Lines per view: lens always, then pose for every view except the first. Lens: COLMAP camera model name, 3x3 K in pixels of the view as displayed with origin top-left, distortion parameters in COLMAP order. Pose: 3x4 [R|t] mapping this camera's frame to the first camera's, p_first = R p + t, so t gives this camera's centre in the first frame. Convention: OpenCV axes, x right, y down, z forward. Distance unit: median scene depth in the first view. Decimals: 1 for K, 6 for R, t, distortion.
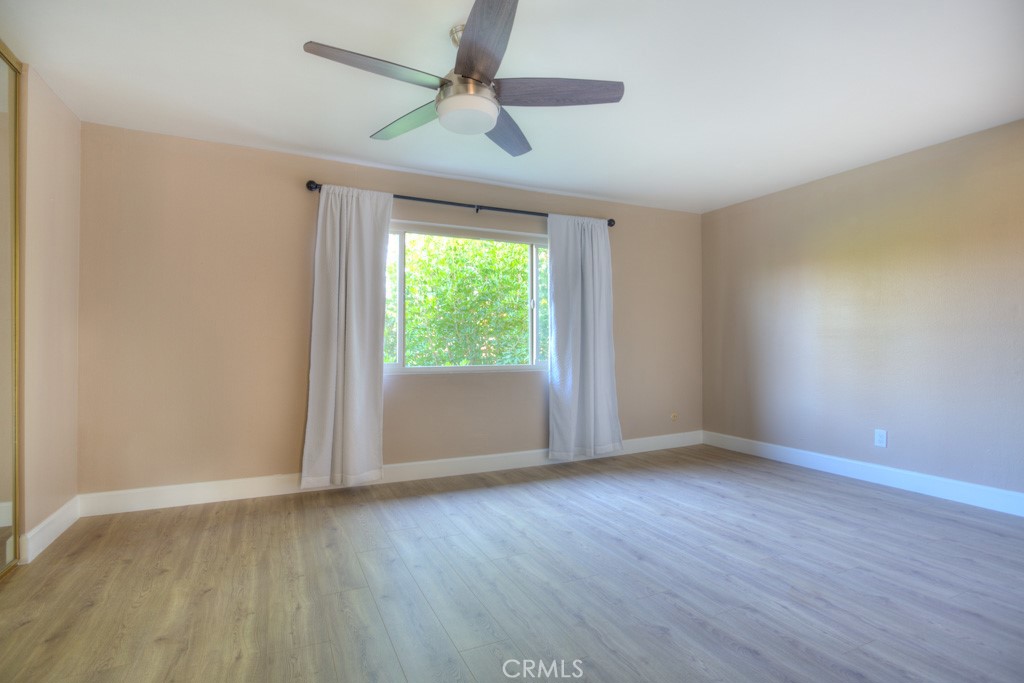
lens RADIAL K [[497.8, 0, 509.4], [0, 497.8, 340.0], [0, 0, 1]] dist [-0.014604, 0.002280]
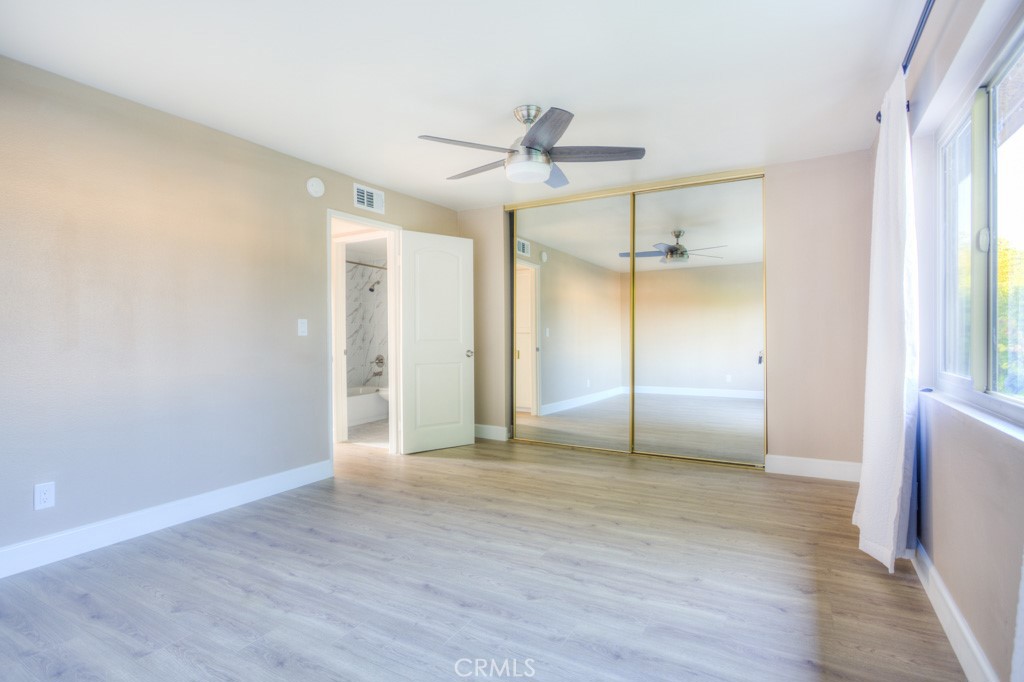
lens RADIAL K [[497.8, 0, 509.4], [0, 497.8, 339.5], [0, 0, 1]] dist [-0.014604, 0.002280]
pose [[-0.818798, 0.010393, -0.573988, 0.684504], [0.014721, 0.999887, -0.002895, 0.004427], [0.573893, -0.010820, -0.818859, 1.920086]]
